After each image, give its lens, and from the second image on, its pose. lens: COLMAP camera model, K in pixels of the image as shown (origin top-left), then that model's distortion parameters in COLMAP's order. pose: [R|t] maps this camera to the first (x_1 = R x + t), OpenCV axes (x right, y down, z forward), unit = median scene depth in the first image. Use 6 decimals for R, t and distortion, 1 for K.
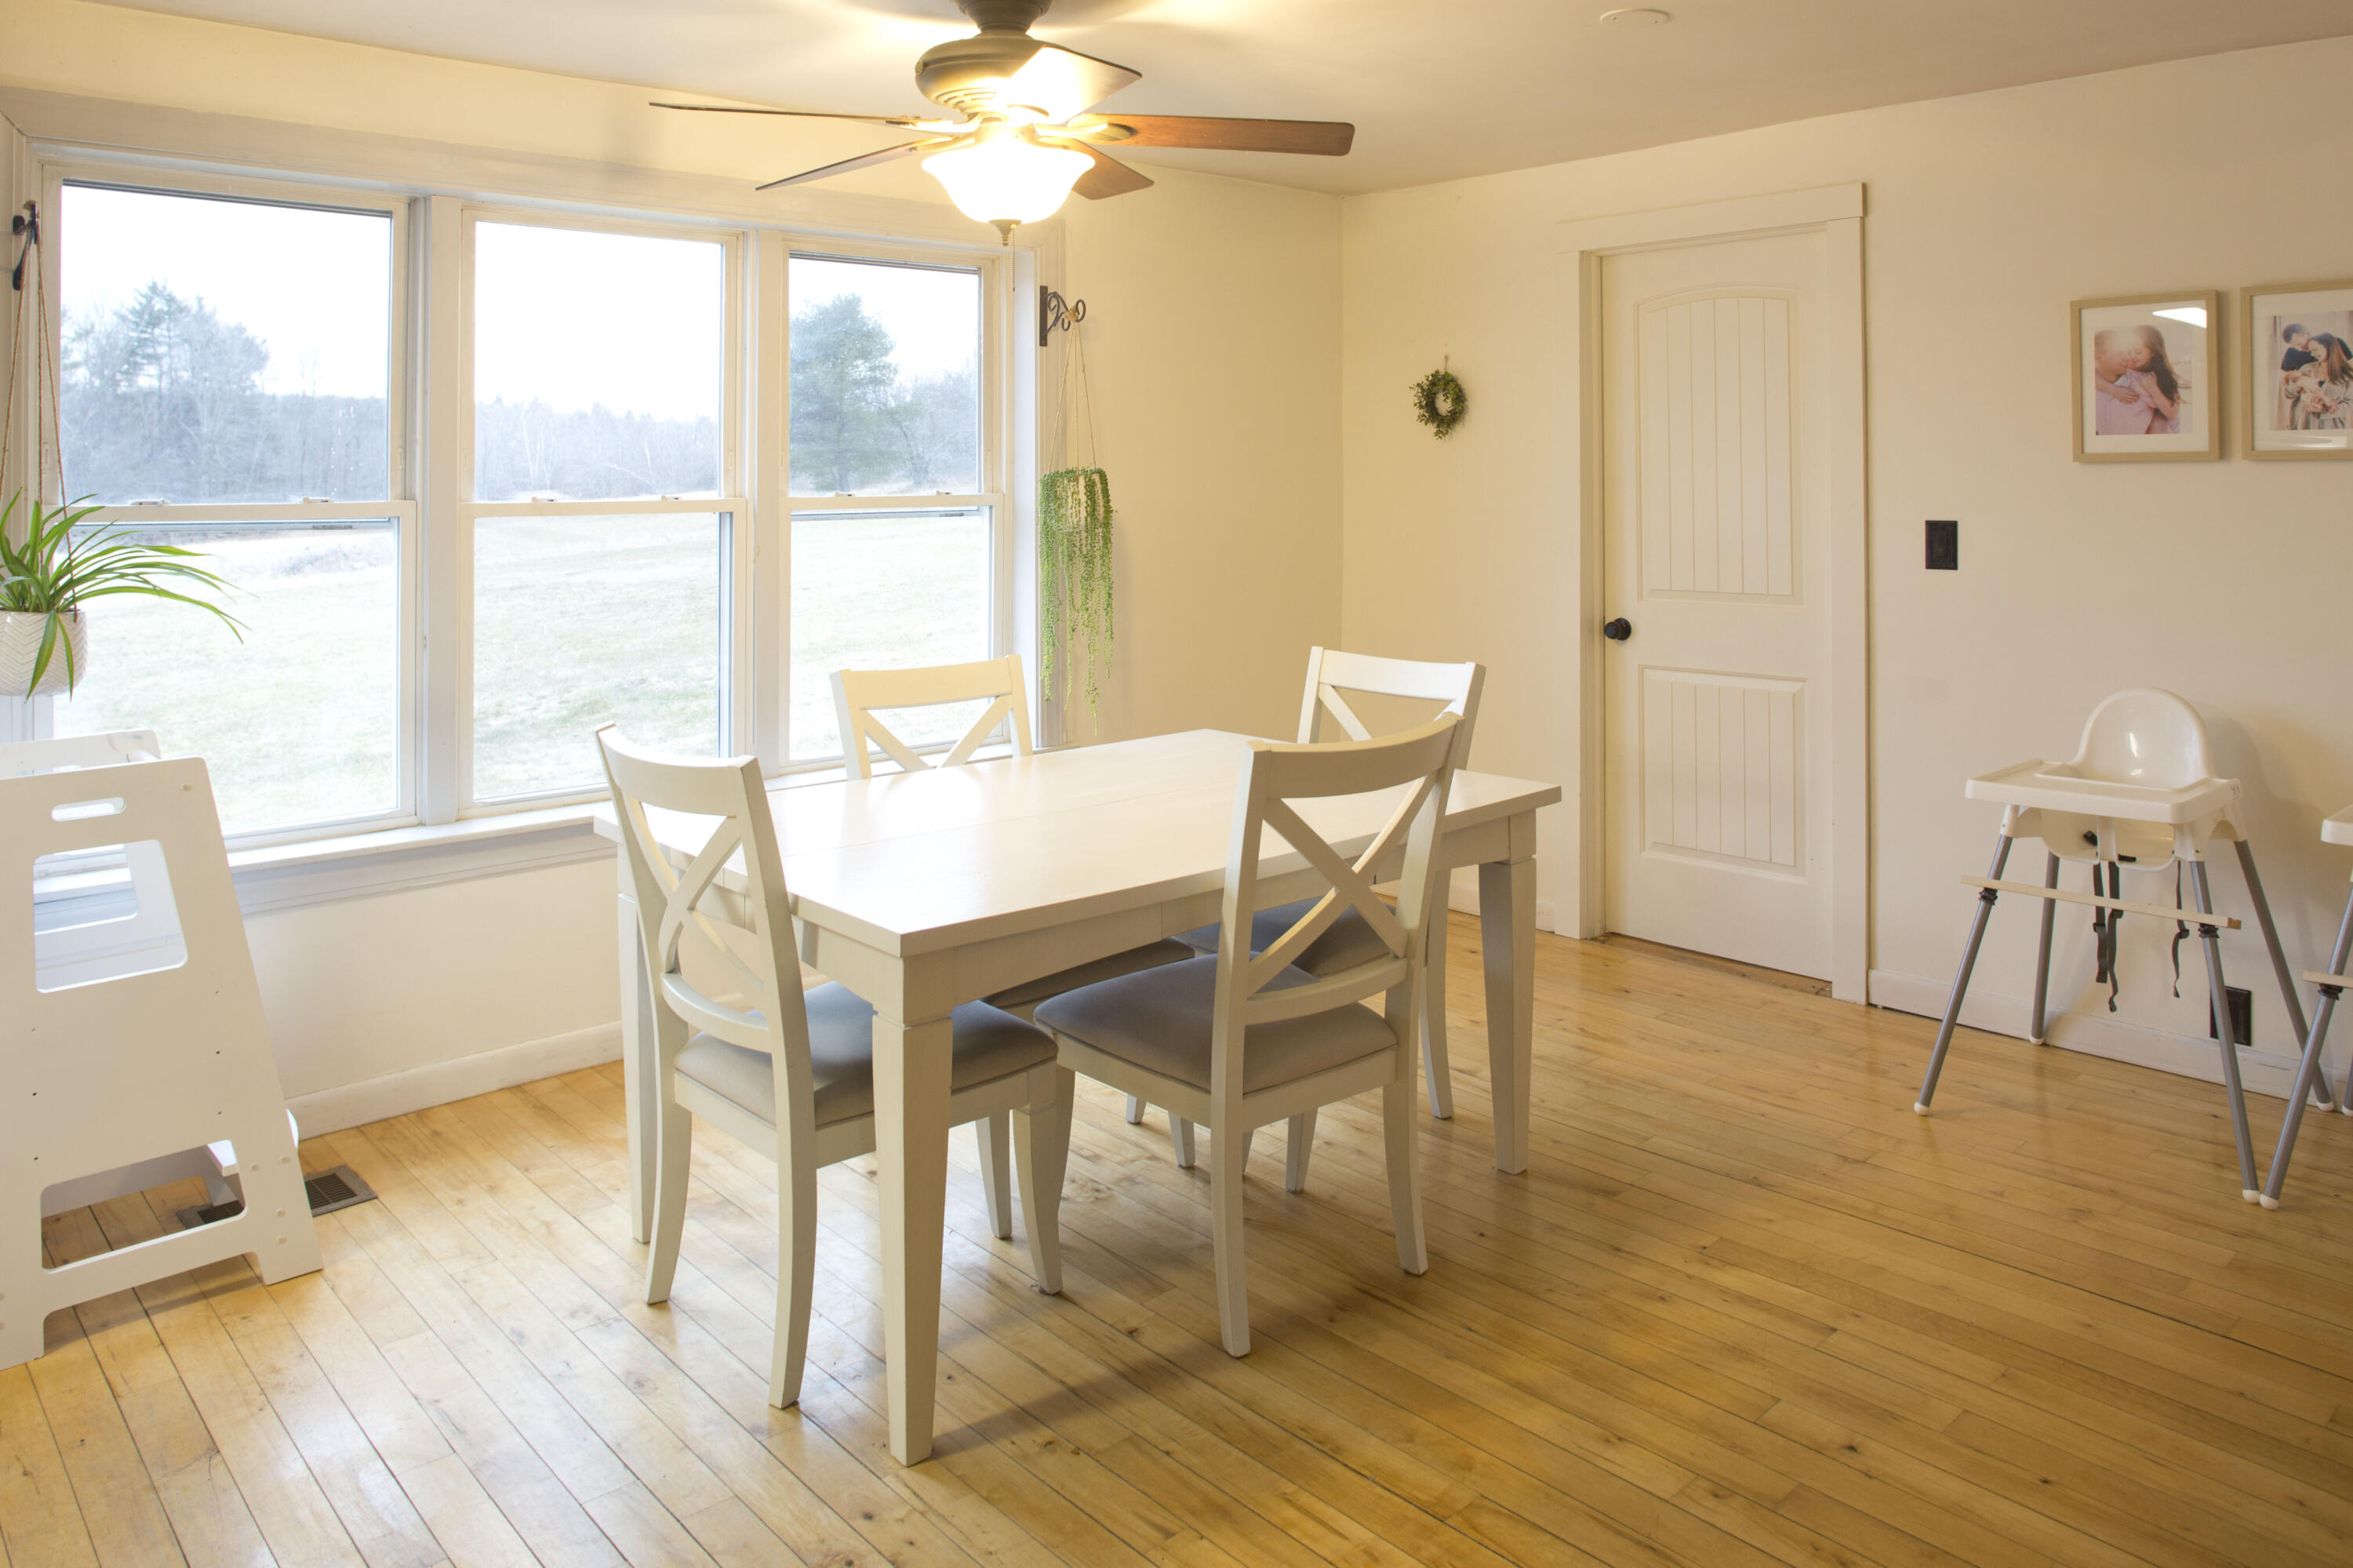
lens RADIAL K [[1621.4, 0, 1176.7], [0, 1621.4, 754.8], [0, 0, 1]] dist [-0.047744, 0.000364]
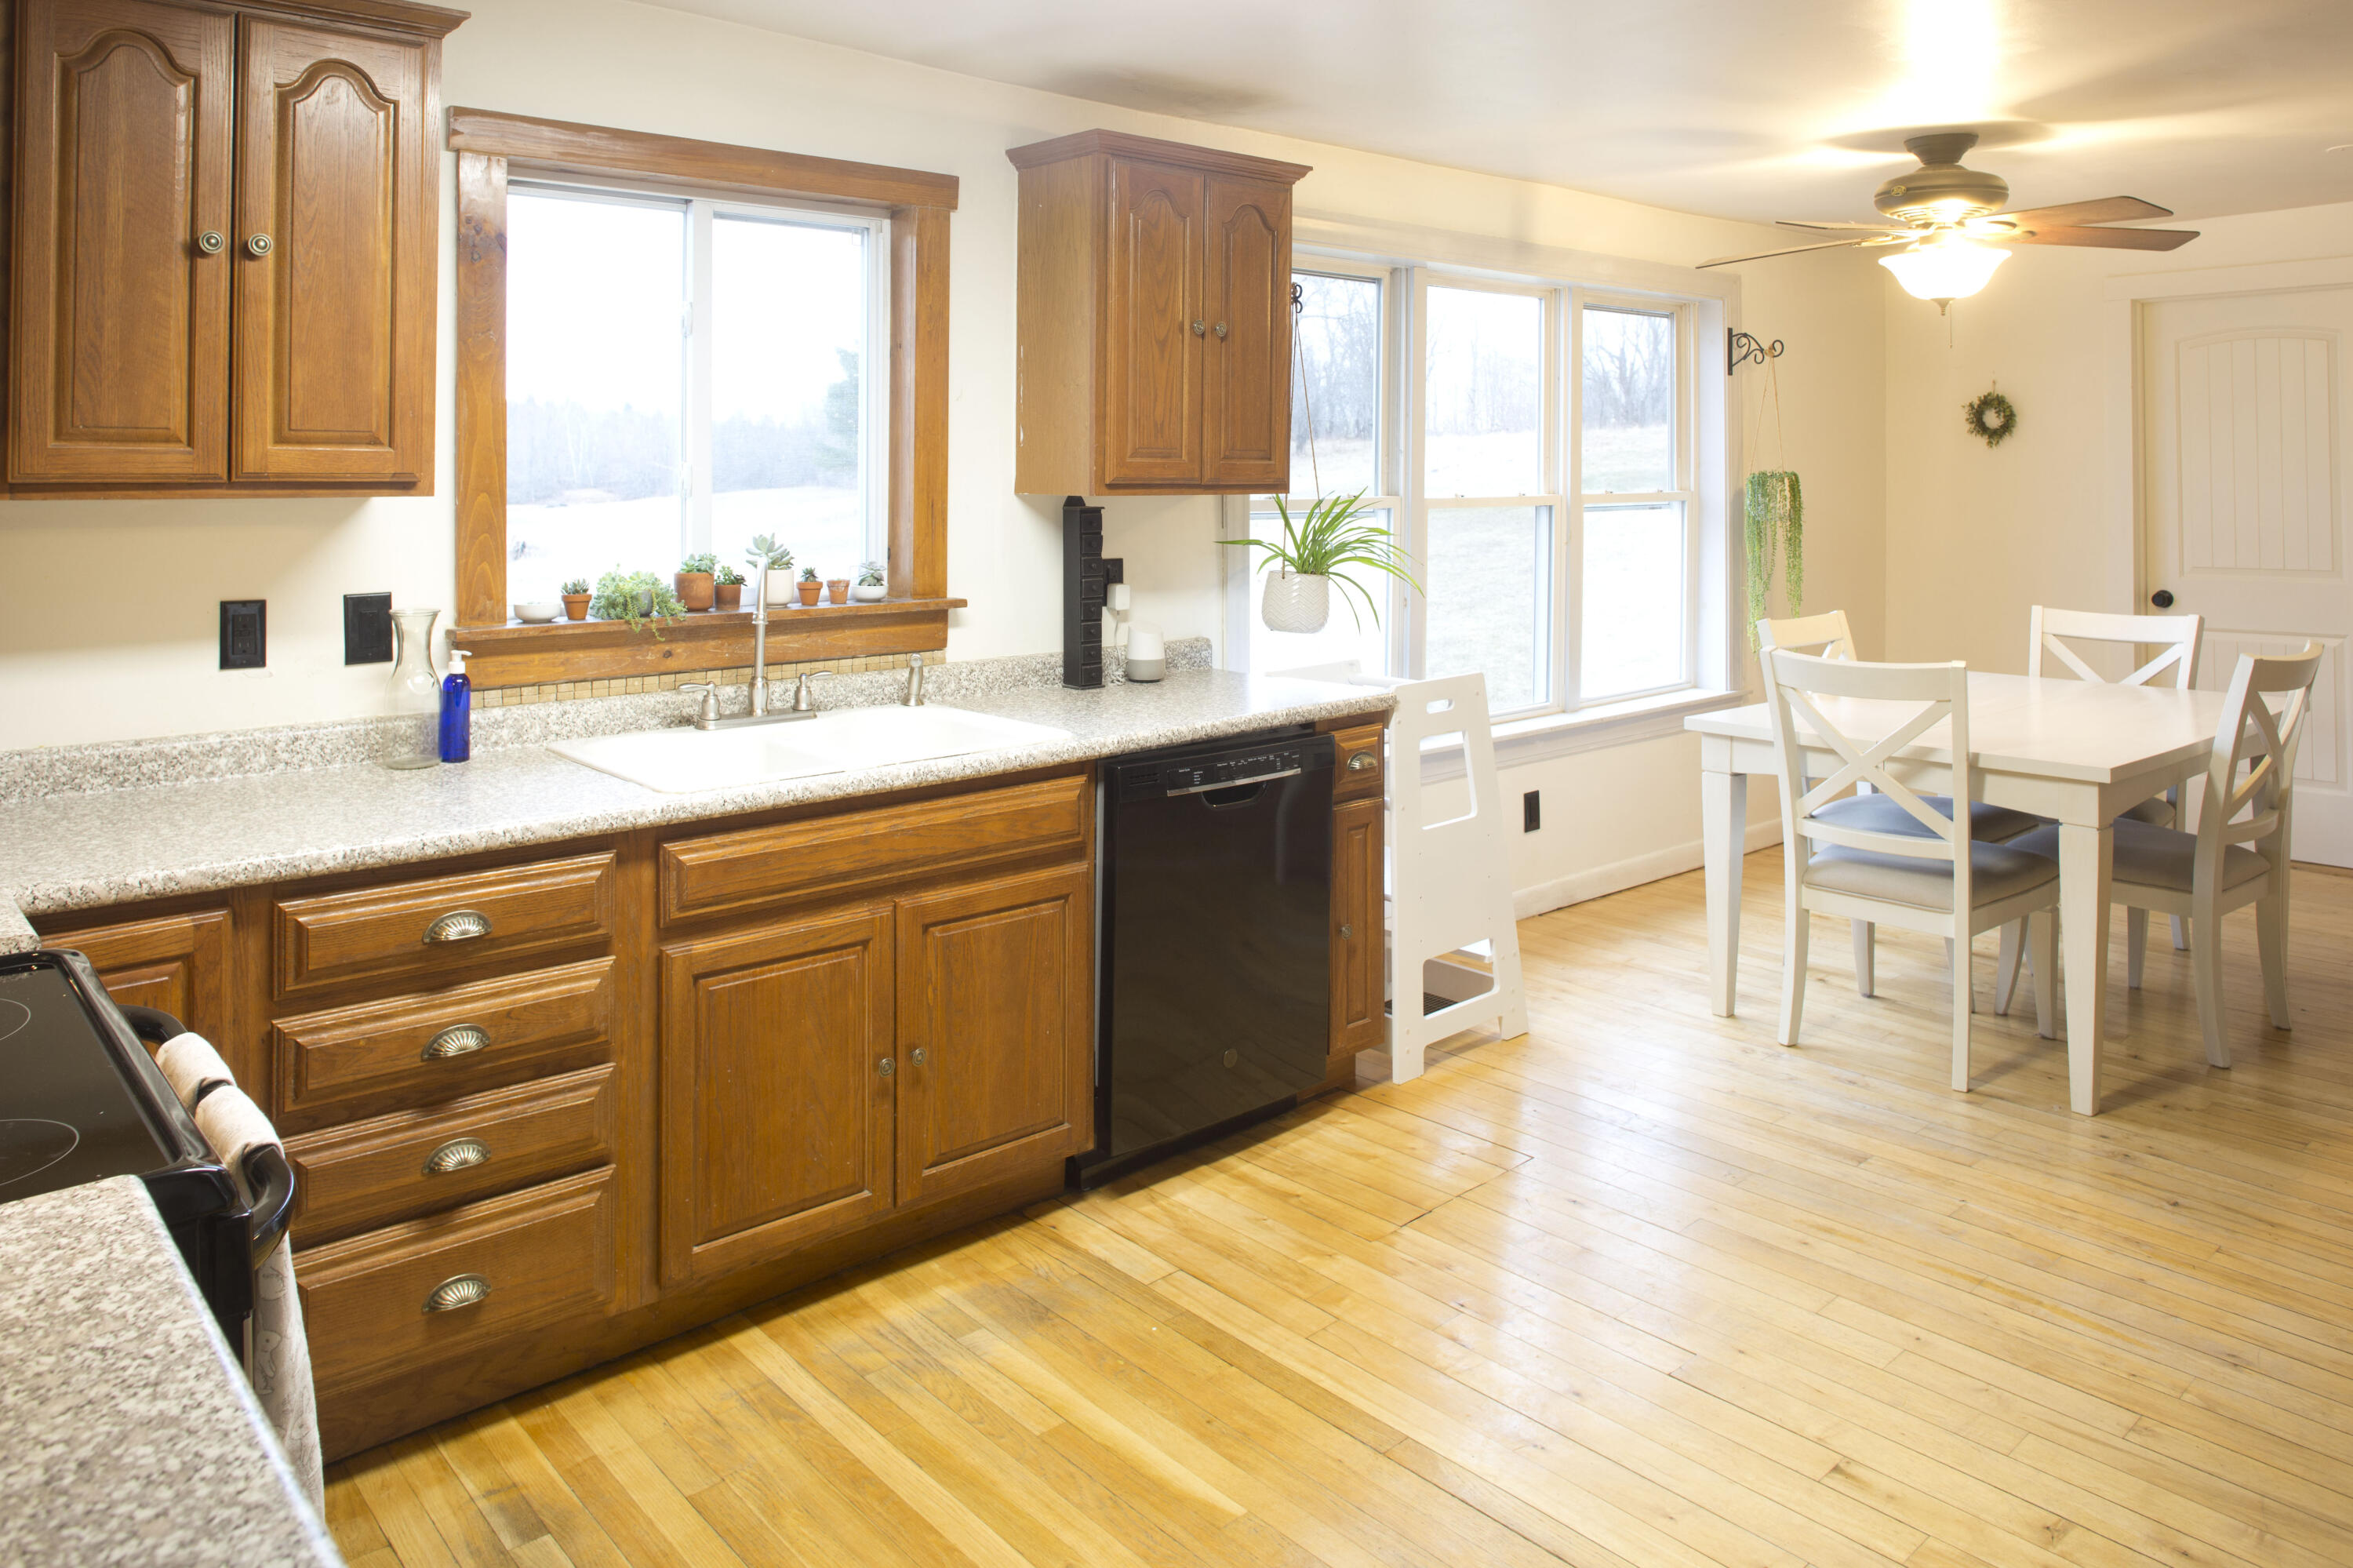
lens RADIAL K [[1598.4, 0, 1173.2], [0, 1598.4, 772.2], [0, 0, 1]] dist [-0.128988, 0.071763]
pose [[0.998120, -0.002164, -0.061248, -0.471105], [0.002937, 0.999917, 0.012530, 0.043860], [0.061216, -0.012686, 0.998044, -0.266876]]
